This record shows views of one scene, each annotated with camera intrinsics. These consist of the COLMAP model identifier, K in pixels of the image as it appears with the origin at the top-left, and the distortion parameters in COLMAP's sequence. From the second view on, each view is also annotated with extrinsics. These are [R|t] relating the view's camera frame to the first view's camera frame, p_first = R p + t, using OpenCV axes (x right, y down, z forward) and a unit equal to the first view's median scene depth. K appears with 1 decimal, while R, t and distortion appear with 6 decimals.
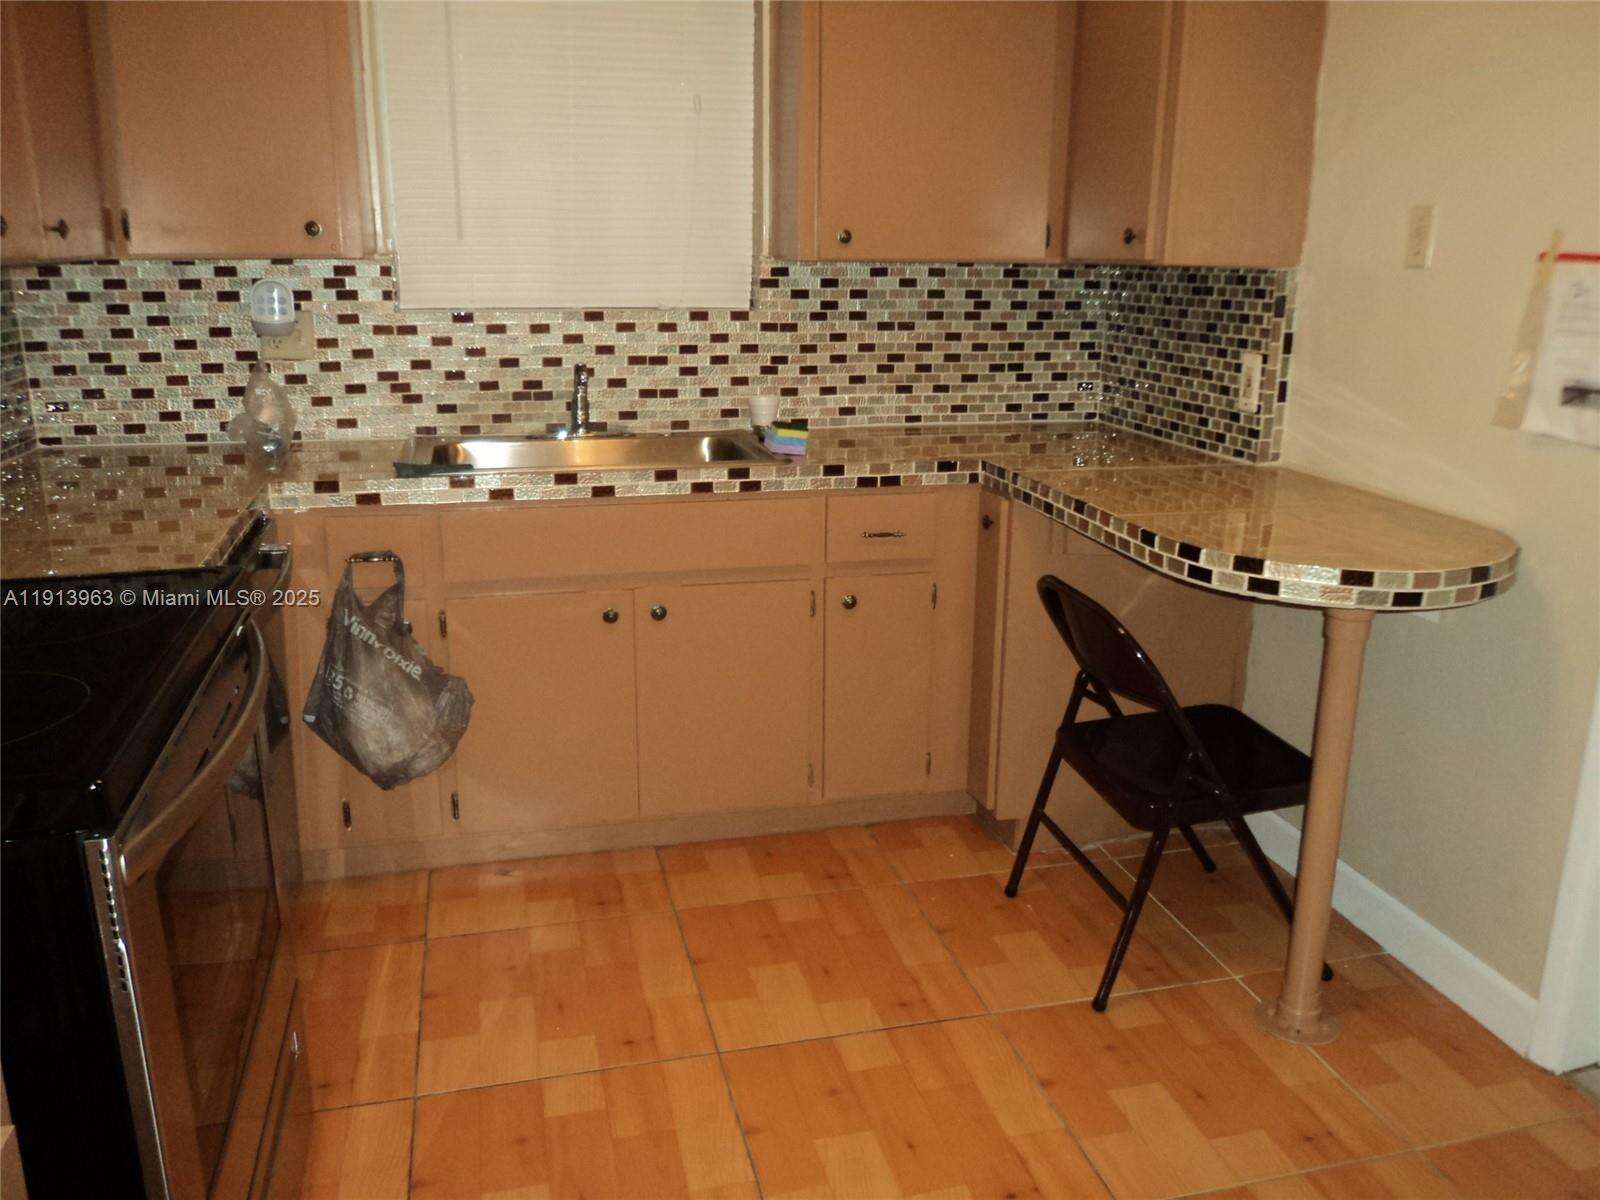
lens RADIAL K [[1279.0, 0, 816.4], [0, 1279.0, 595.6], [0, 0, 1]] dist [-0.034781, 0.000543]
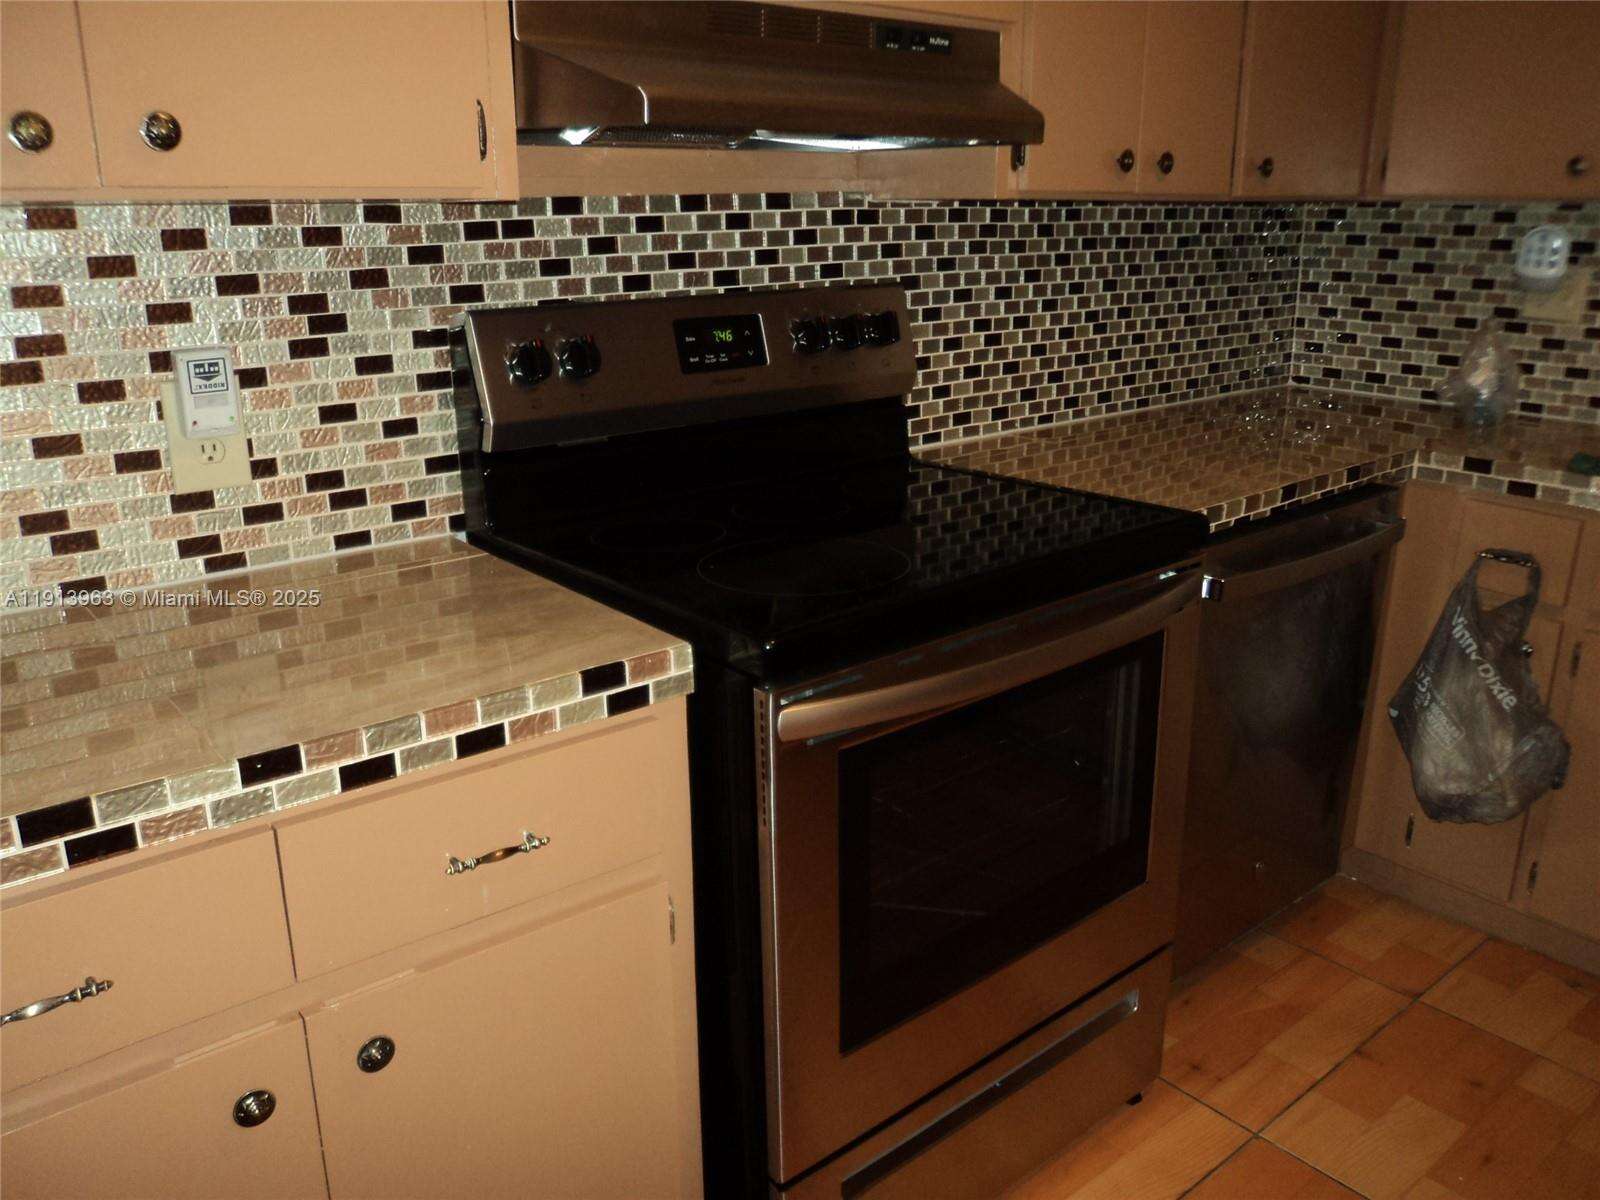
lens RADIAL K [[1279.0, 0, 798.4], [0, 1279.0, 606.6], [0, 0, 1]] dist [-0.034781, 0.000543]
pose [[0.430740, 0.263397, -0.863183, 0.160795], [-0.229191, 0.957030, 0.177664, -0.035362], [0.872889, 0.121307, 0.472599, 0.172916]]
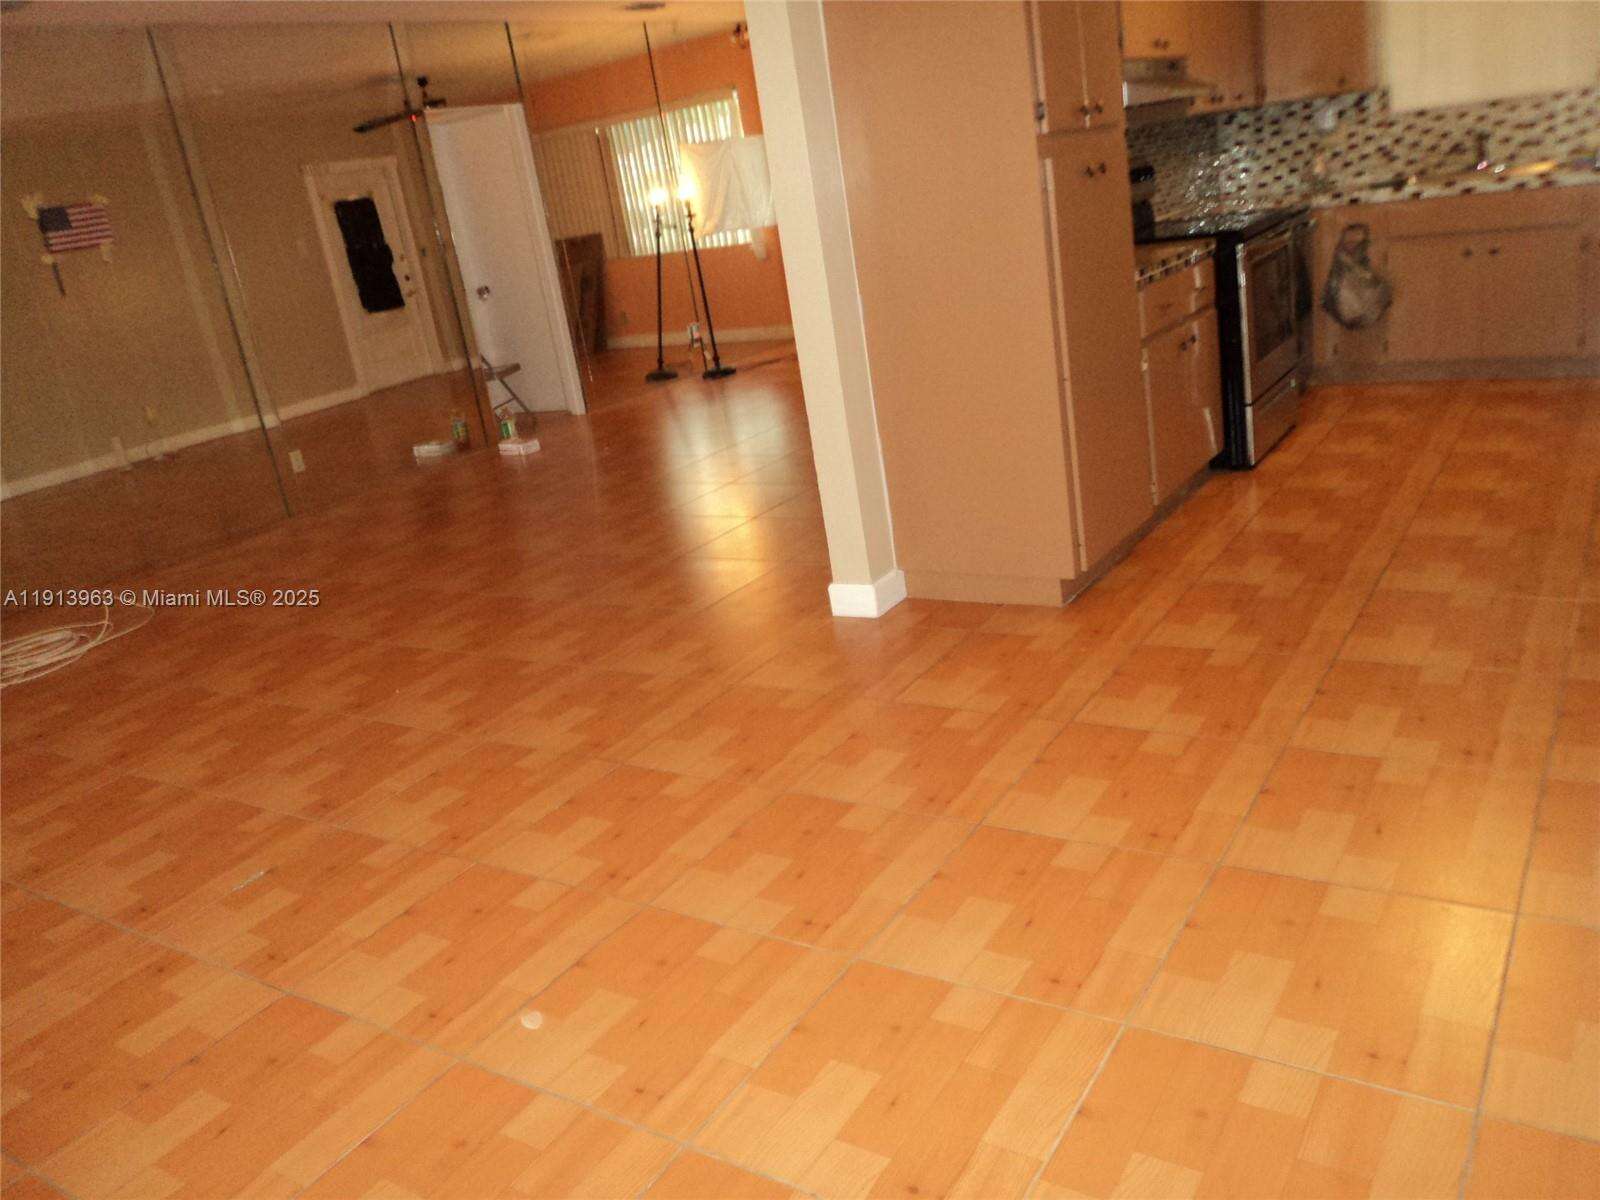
lens RADIAL K [[1279.0, 0, 807.6], [0, 1279.0, 602.0], [0, 0, 1]] dist [-0.034781, 0.000543]
pose [[0.668759, 0.133737, -0.731352, 0.654416], [-0.042755, 0.988979, 0.141752, 0.311109], [0.742249, -0.063529, 0.667107, -1.125212]]
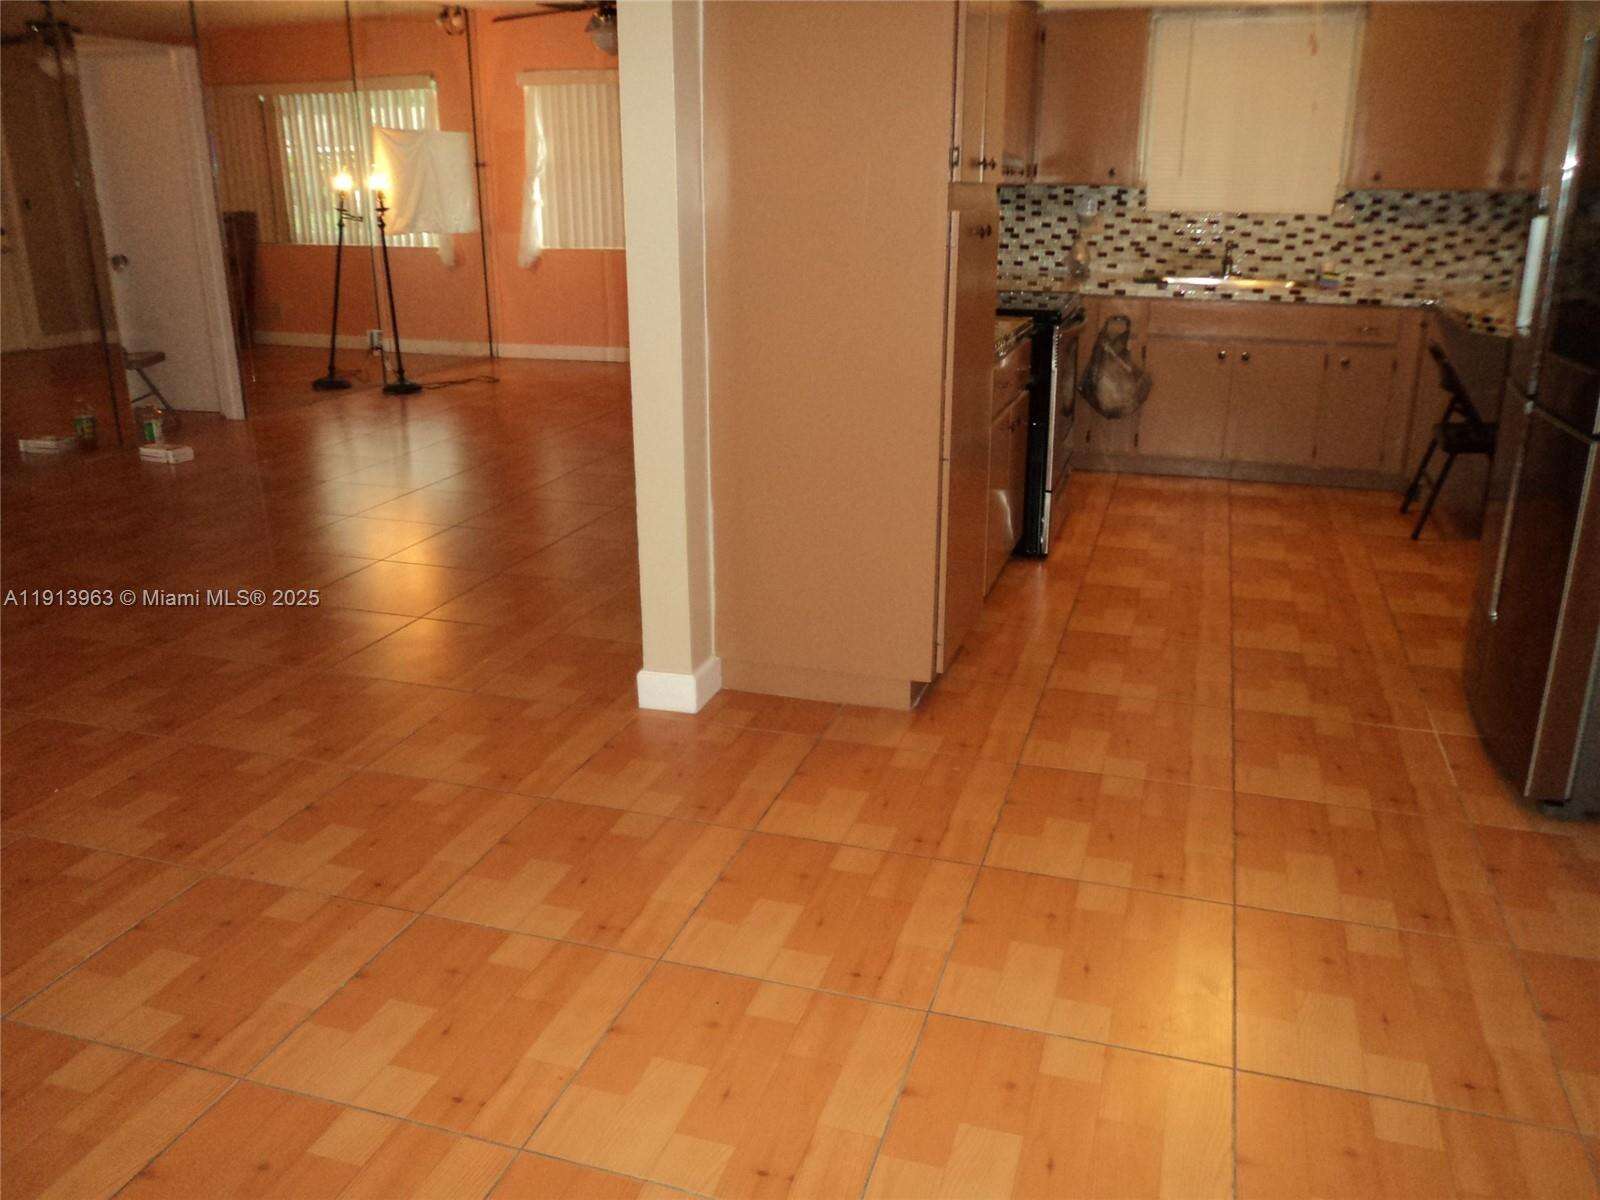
lens RADIAL K [[1279.0, 0, 803.1], [0, 1279.0, 594.2], [0, 0, 1]] dist [-0.034781, 0.000543]
pose [[0.848208, 0.158803, -0.505297, 0.357251], [-0.134076, 0.987300, 0.085222, 0.299389], [0.512413, -0.004537, 0.858727, -1.104300]]
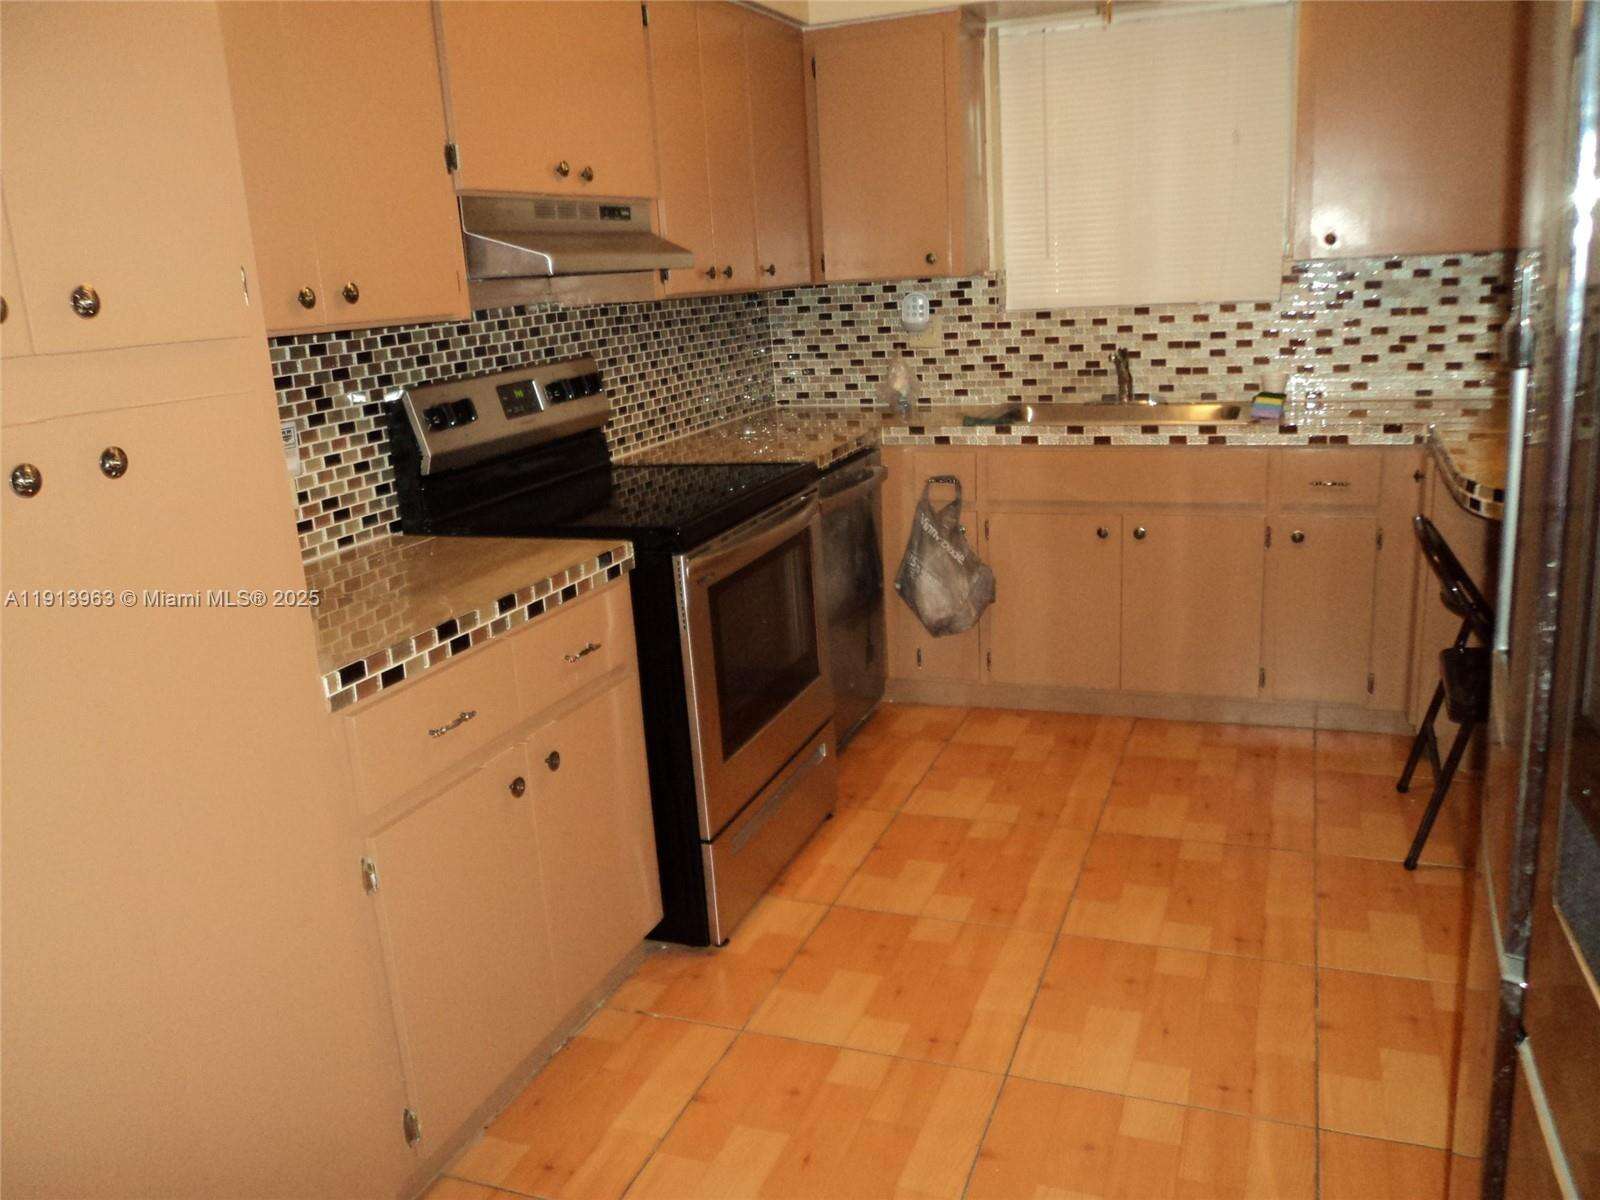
lens RADIAL K [[1279.0, 0, 797.8], [0, 1279.0, 593.3], [0, 0, 1]] dist [-0.034781, 0.000543]
pose [[0.809815, 0.090549, -0.579655, 0.343137], [-0.089695, 0.995511, 0.030202, 0.063169], [0.579788, 0.027534, 0.814302, -0.268056]]
